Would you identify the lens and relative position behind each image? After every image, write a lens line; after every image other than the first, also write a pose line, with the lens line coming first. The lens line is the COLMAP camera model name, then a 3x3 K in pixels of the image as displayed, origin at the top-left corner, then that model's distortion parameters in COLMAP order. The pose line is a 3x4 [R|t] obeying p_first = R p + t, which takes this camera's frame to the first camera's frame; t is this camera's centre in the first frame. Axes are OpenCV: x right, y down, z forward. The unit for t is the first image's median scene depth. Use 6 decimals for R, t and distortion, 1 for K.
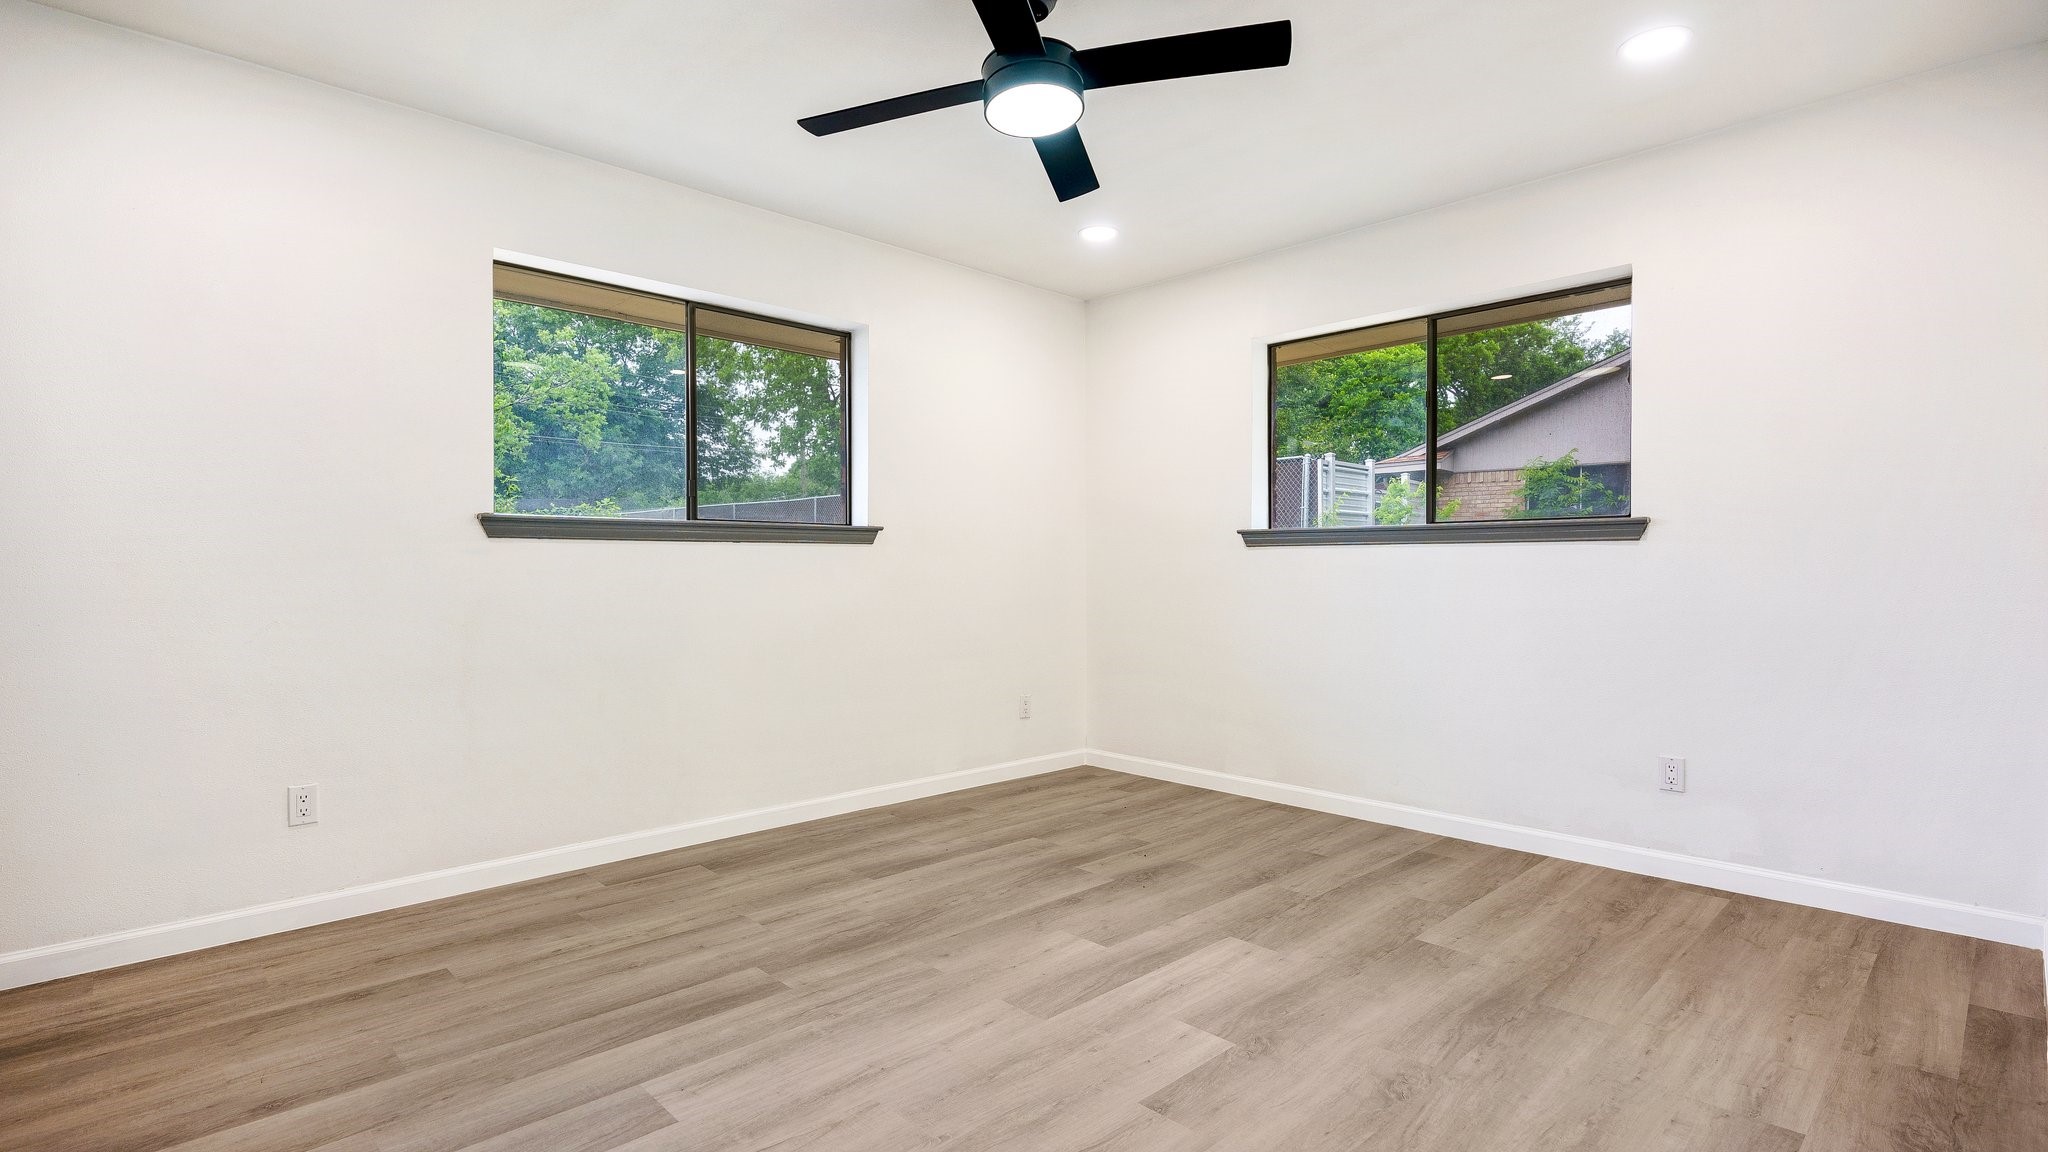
lens RADIAL K [[983.9, 0, 1029.6], [0, 983.9, 574.8], [0, 0, 1]] dist [0.003279, 0.000280]
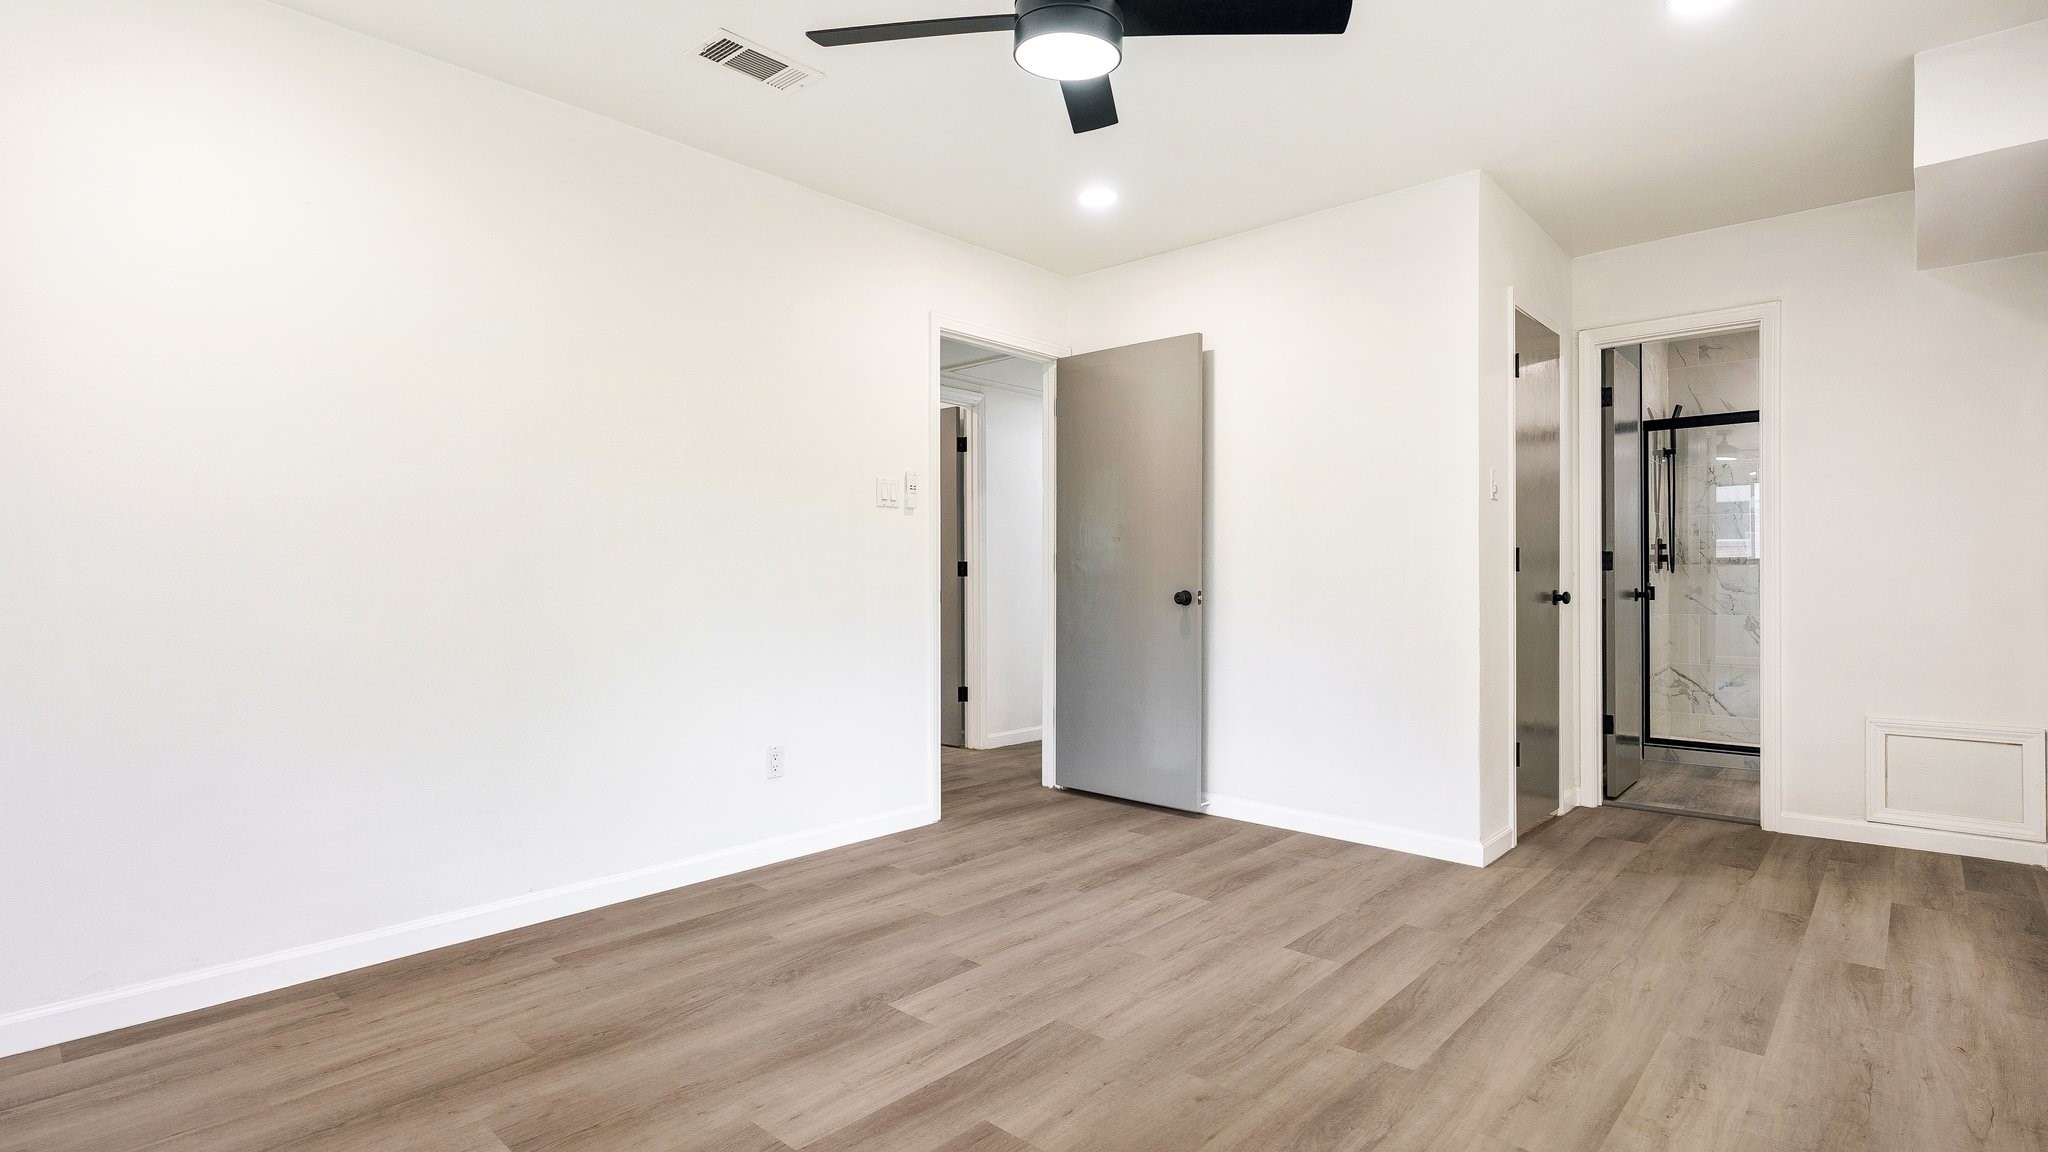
lens RADIAL K [[983.9, 0, 1025.7], [0, 983.9, 579.9], [0, 0, 1]] dist [0.003279, 0.000280]
pose [[-0.998359, 0.001493, -0.057238, 0.106129], [0.001335, 0.999995, 0.002798, -0.019118], [0.057242, 0.002717, -0.998357, 2.012566]]
